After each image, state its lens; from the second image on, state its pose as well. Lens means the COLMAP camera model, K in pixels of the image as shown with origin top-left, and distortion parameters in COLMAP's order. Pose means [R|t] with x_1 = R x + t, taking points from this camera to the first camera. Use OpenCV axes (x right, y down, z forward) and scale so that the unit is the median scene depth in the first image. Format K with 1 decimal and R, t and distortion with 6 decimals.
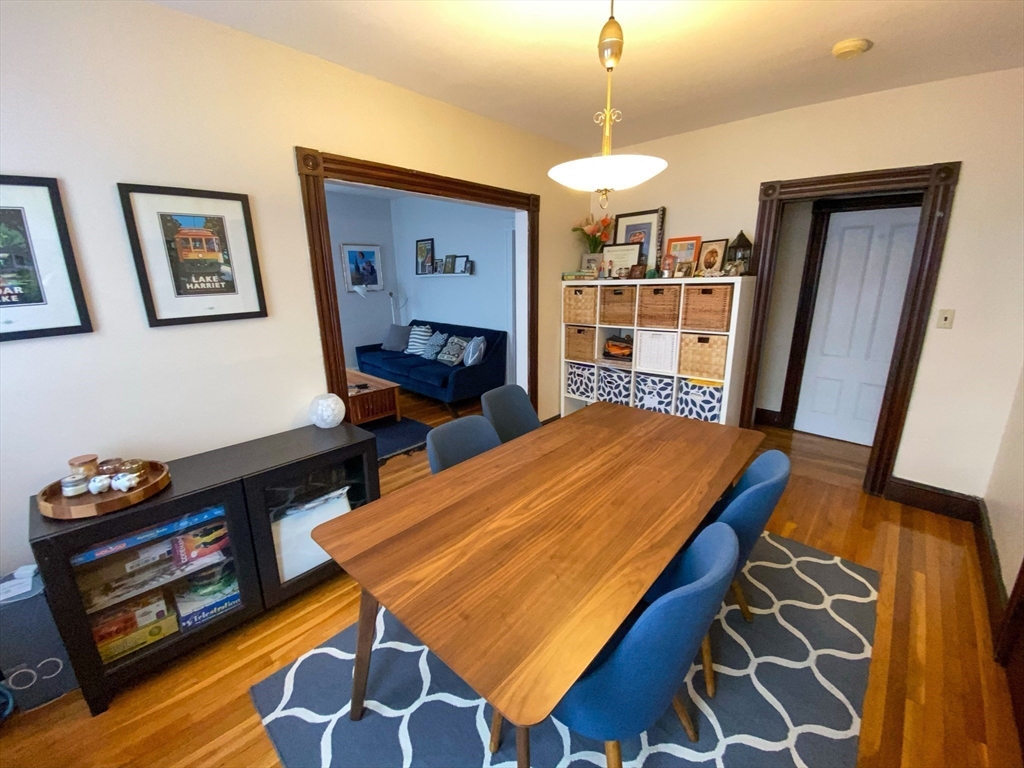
lens RADIAL K [[412.0, 0, 509.0], [0, 412.0, 381.0], [0, 0, 1]] dist [0.017024, -0.020758]
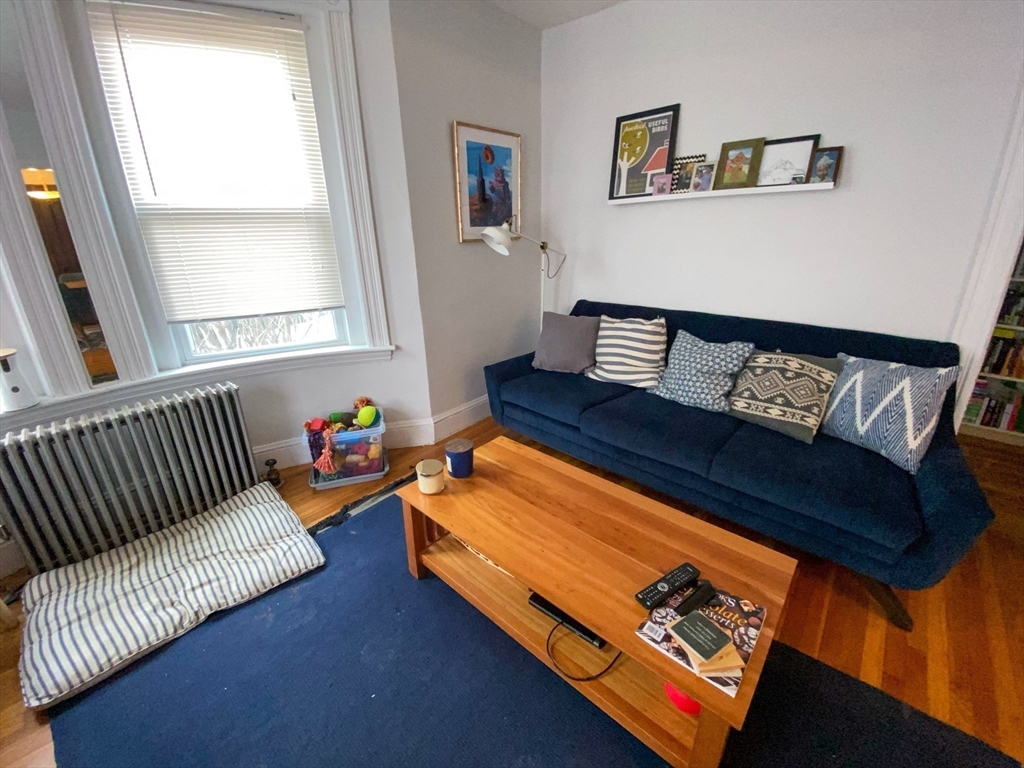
lens RADIAL K [[415.2, 0, 503.5], [0, 415.2, 378.1], [0, 0, 1]] dist [0.031445, -0.021439]
pose [[0.999931, -0.011126, 0.003860, -0.359974], [0.010751, 0.996207, 0.086350, -0.111203], [-0.004806, -0.086303, 0.996257, 0.558642]]
